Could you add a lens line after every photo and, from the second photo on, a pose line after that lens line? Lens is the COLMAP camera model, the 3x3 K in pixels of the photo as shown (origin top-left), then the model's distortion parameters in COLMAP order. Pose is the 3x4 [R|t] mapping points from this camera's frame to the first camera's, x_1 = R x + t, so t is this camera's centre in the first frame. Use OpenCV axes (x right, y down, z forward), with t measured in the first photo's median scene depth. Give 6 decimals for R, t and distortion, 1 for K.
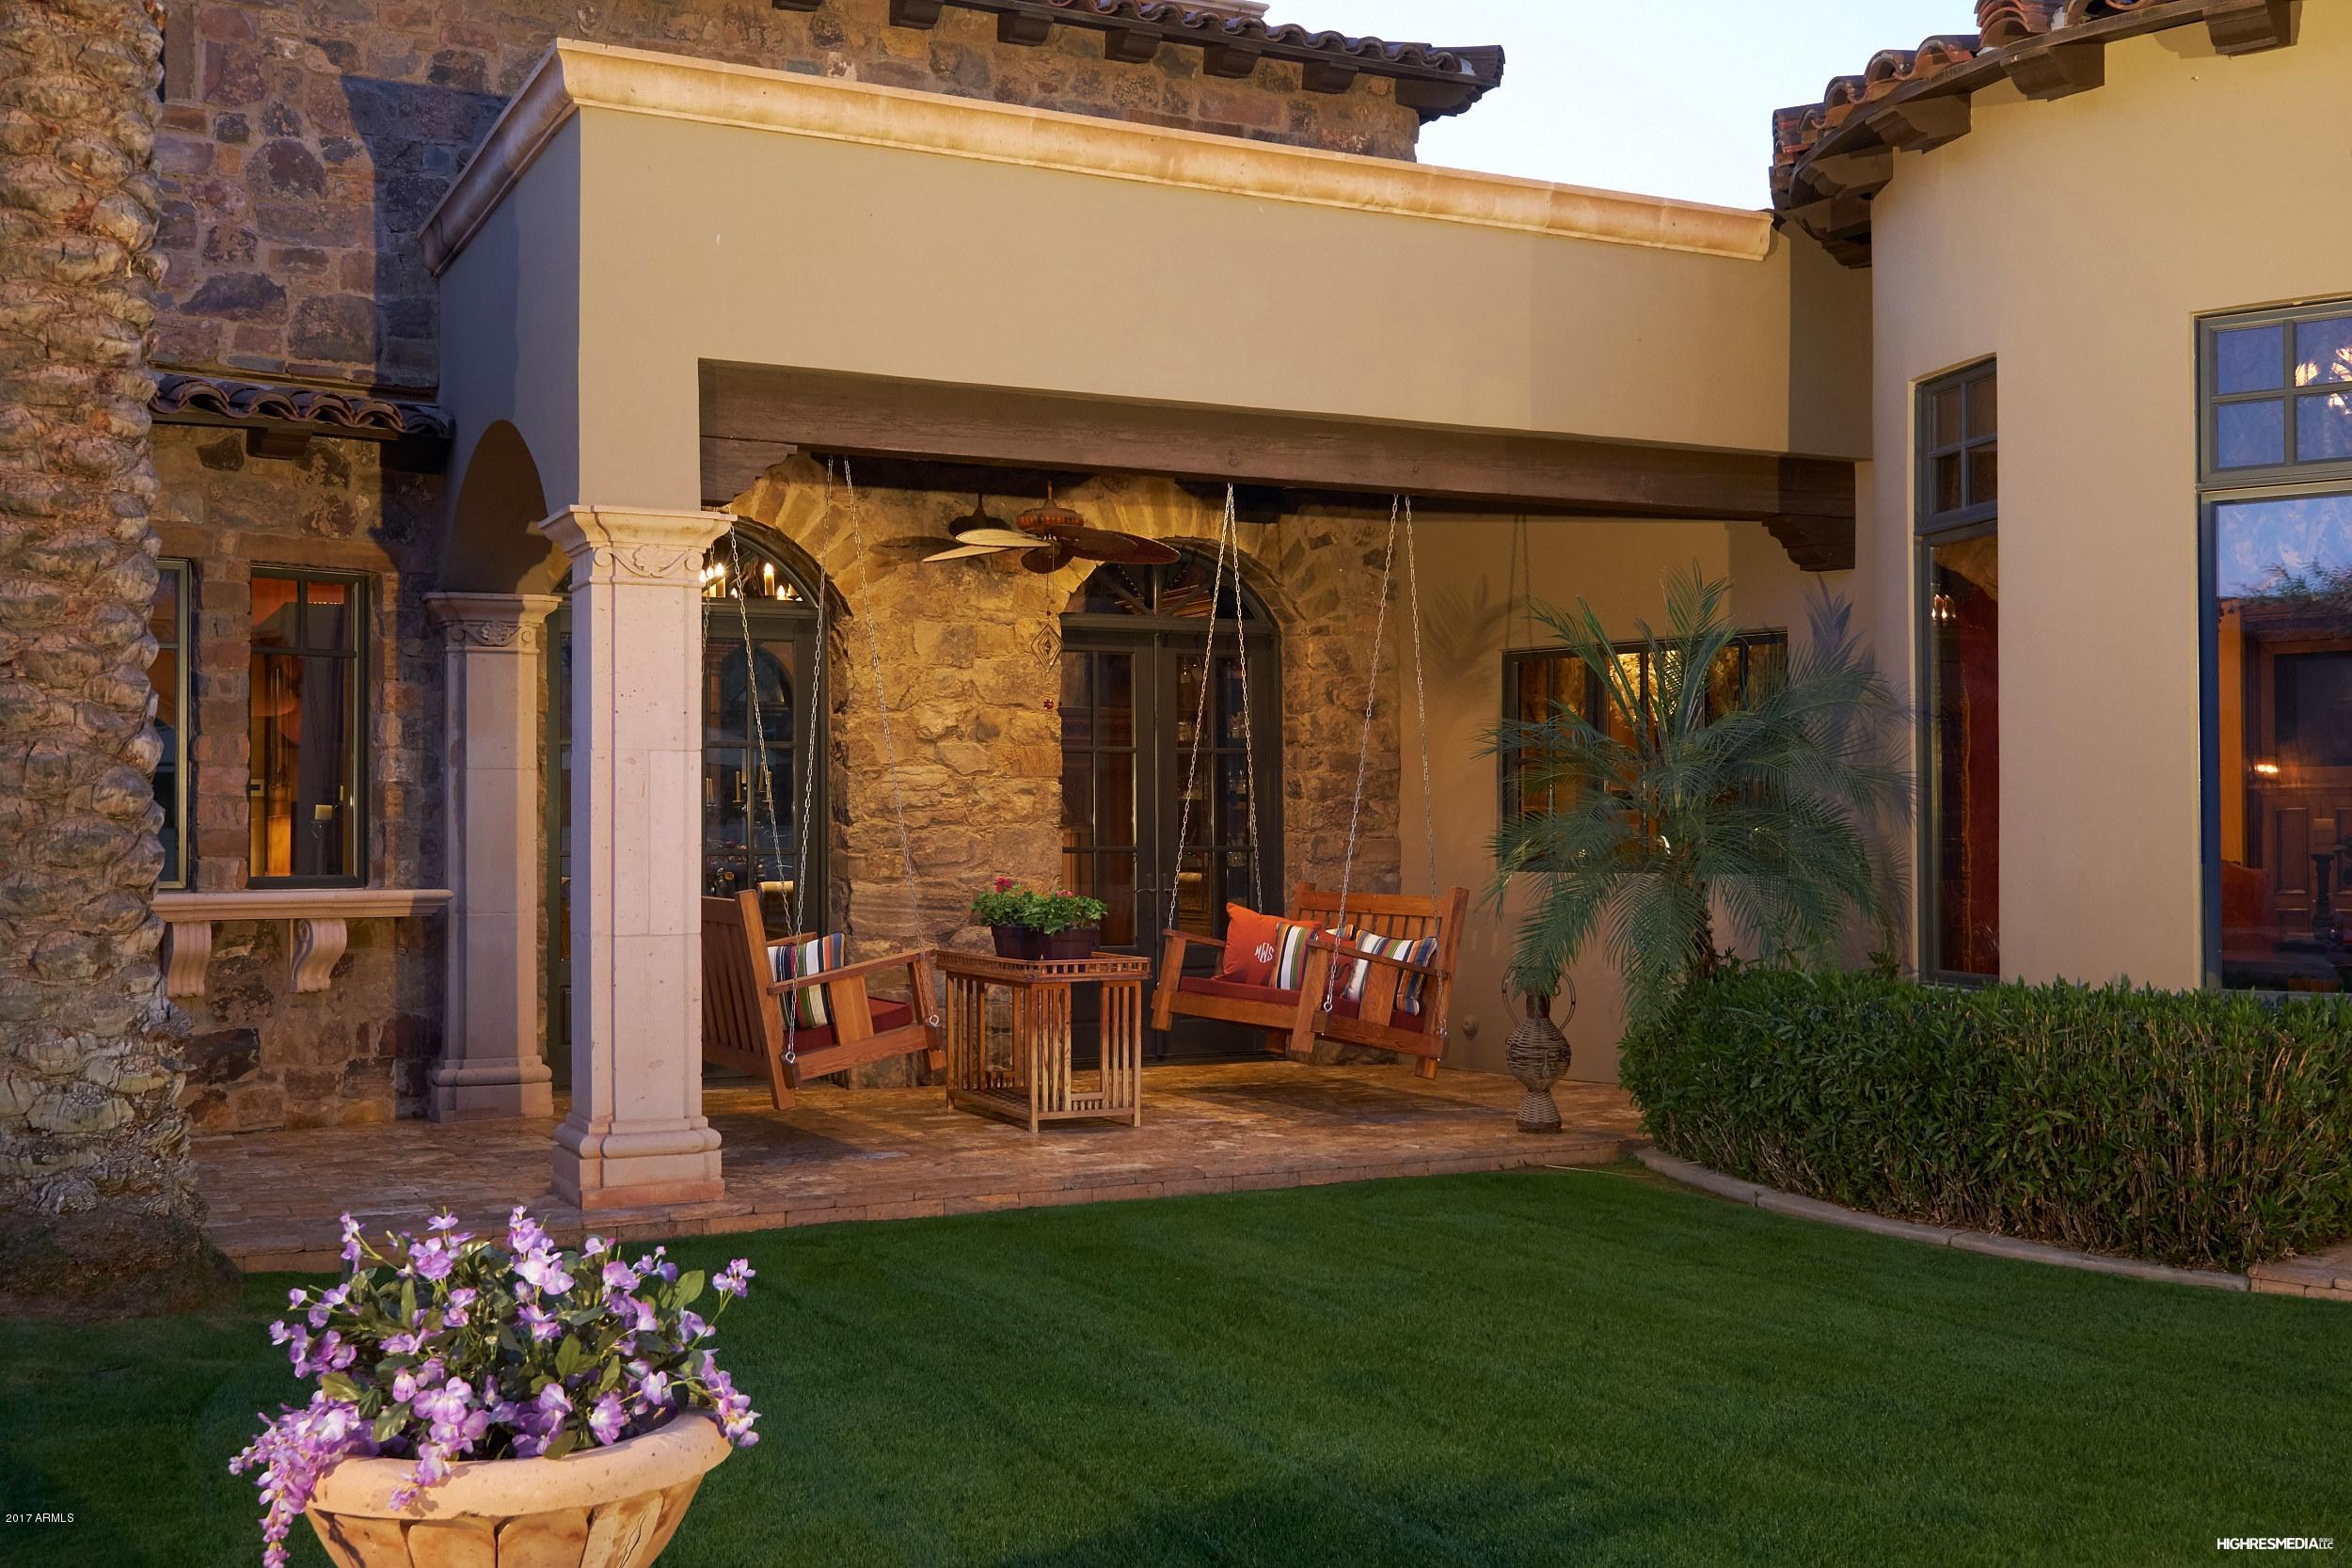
lens RADIAL K [[2419.6, 0, 1176.0], [0, 2419.6, 784.0], [0, 0, 1]] dist [0.020042, 0.016093]
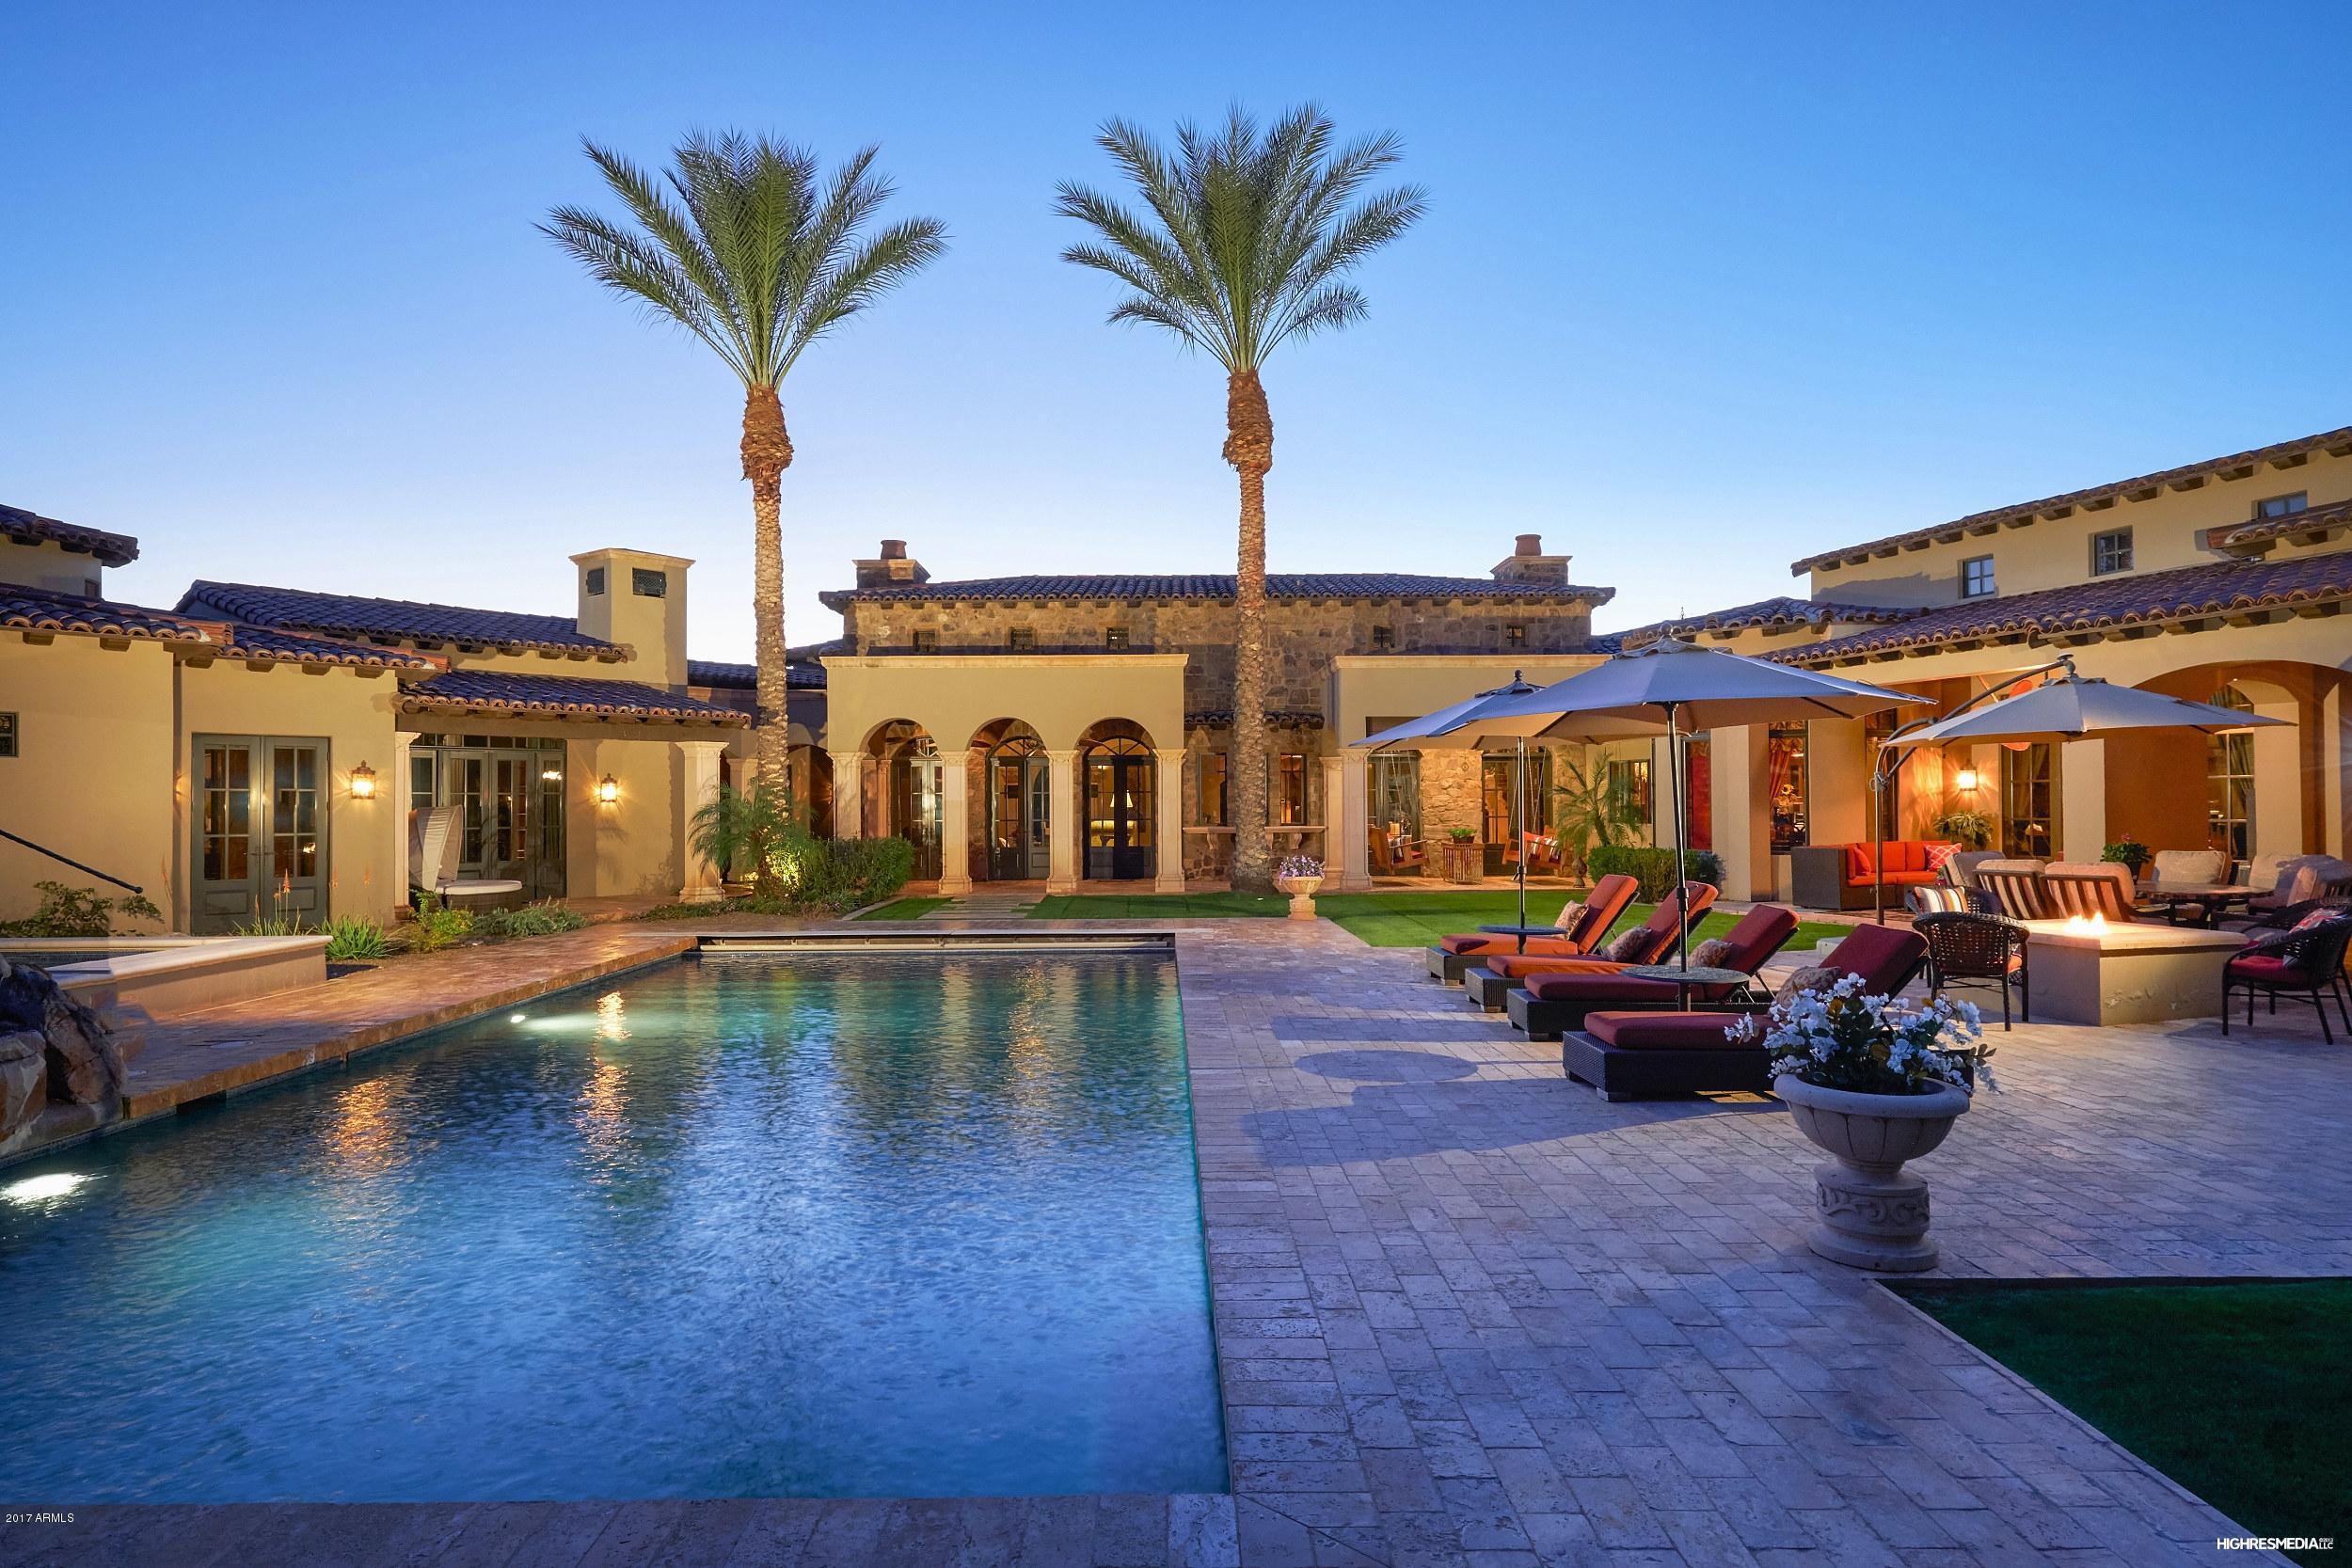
lens RADIAL K [[1423.5, 0, 1176.0], [0, 1423.5, 784.0], [0, 0, 1]] dist [0.004345, 0.002513]
pose [[0.898593, -0.006567, -0.438734, 0.574816], [0.013678, 0.999821, 0.013051, -0.068810], [0.438570, -0.017728, 0.898522, -1.391167]]
